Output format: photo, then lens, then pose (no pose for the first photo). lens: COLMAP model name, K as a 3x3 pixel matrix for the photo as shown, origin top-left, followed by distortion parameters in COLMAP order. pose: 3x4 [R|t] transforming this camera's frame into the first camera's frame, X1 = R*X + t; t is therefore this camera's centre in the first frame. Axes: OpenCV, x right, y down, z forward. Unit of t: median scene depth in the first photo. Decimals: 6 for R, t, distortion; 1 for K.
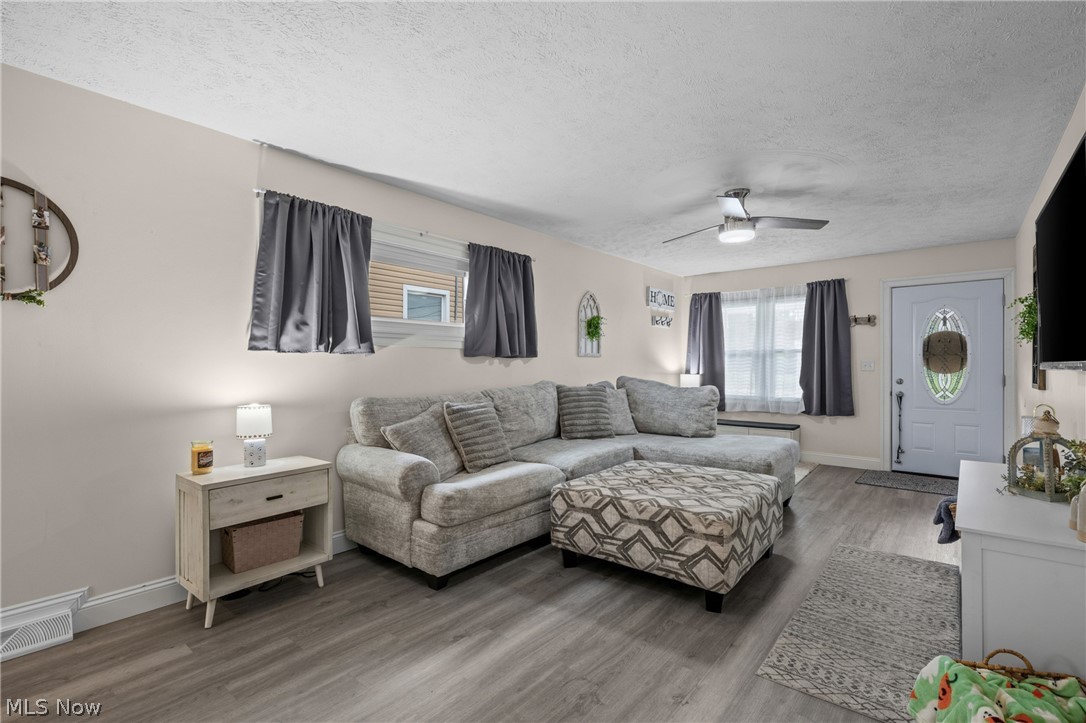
lens RADIAL K [[485.0, 0, 558.7], [0, 485.0, 366.3], [0, 0, 1]] dist [-0.000105, -0.000312]
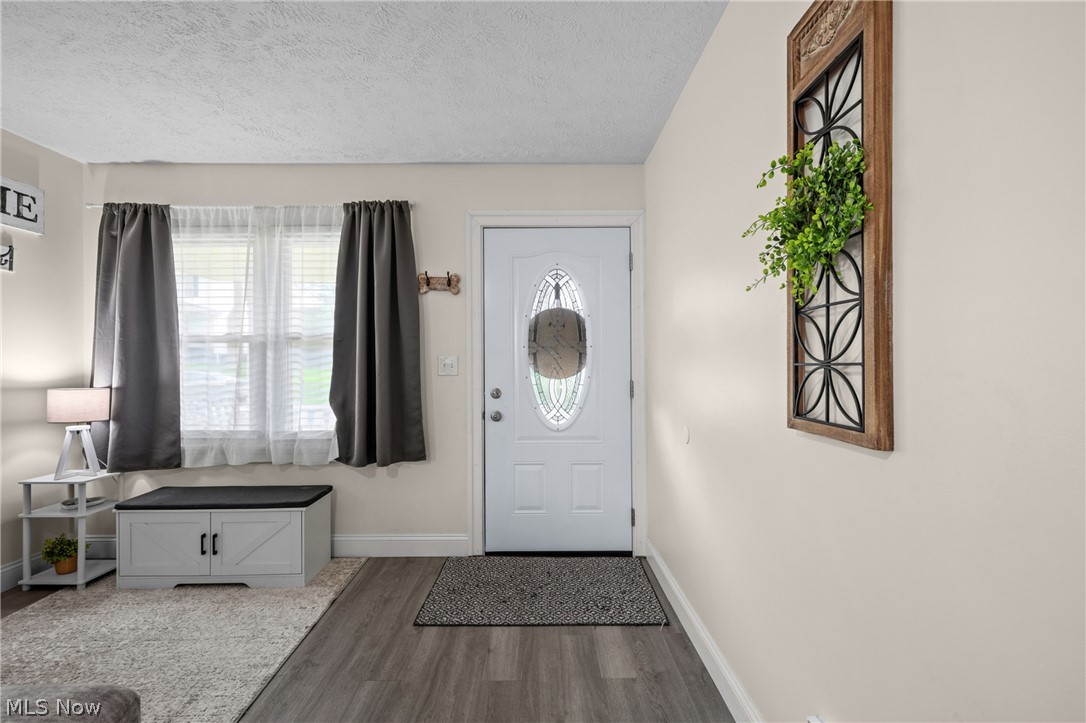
lens RADIAL K [[485.0, 0, 558.7], [0, 485.0, 366.3], [0, 0, 1]] dist [-0.000105, -0.000312]
pose [[0.763184, -0.004041, 0.646169, 0.365336], [0.006433, 0.999978, -0.001345, 0.000436], [-0.646150, 0.005183, 0.763193, 0.483148]]
